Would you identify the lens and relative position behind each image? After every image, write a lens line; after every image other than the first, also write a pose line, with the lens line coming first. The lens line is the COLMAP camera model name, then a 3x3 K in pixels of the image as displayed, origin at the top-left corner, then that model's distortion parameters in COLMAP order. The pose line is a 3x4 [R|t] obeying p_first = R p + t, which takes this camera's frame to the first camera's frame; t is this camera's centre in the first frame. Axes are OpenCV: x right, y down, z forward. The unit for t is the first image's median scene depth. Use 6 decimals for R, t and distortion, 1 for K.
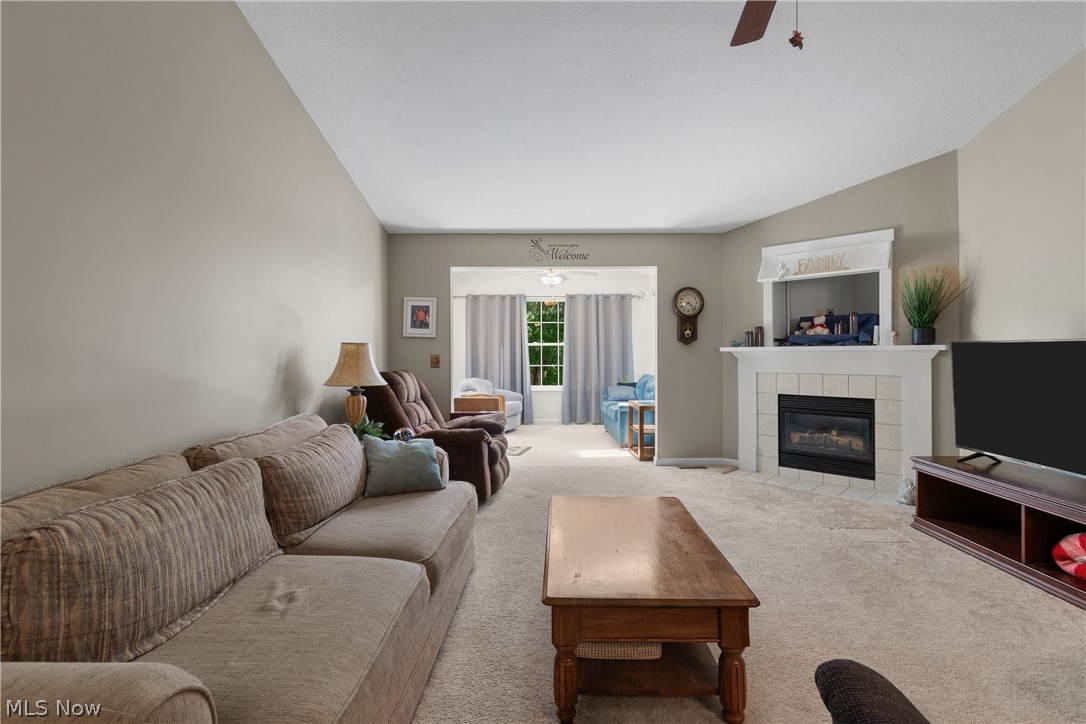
lens RADIAL K [[479.3, 0, 563.8], [0, 479.3, 350.5], [0, 0, 1]] dist [0.001000, -0.000607]
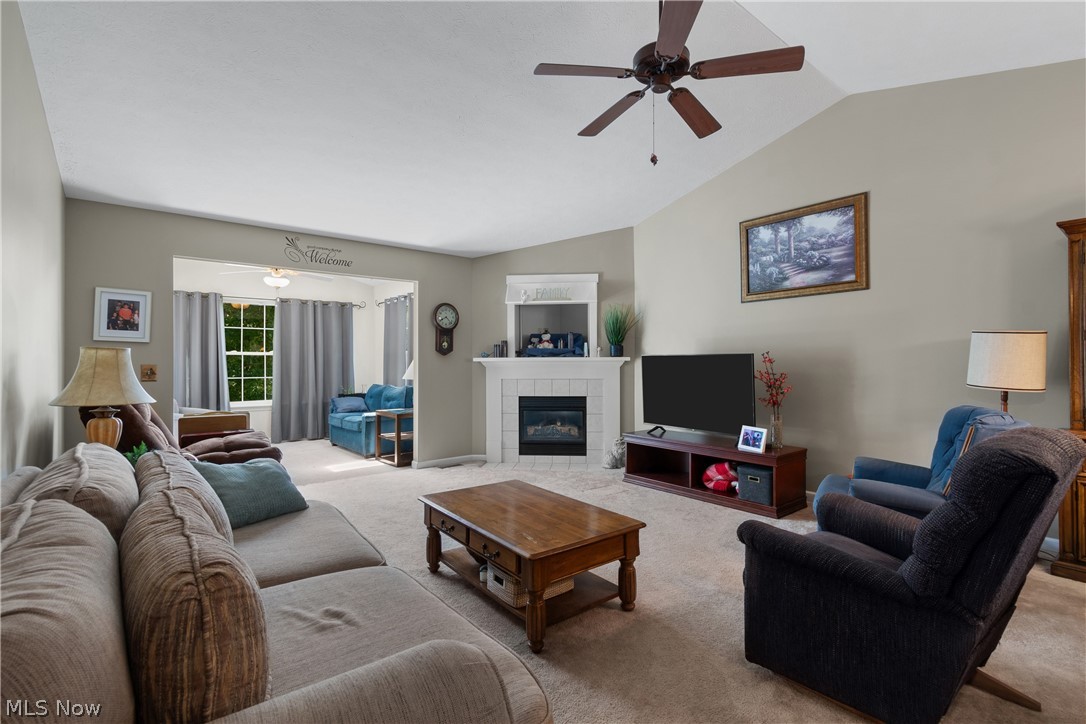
lens RADIAL K [[479.3, 0, 534.1], [0, 479.3, 359.4], [0, 0, 1]] dist [0.001000, -0.000607]
pose [[0.797288, 0.005278, 0.603576, -0.250404], [-0.001882, 0.999979, -0.006258, 0.004002], [-0.603596, 0.003854, 0.797281, -0.001724]]
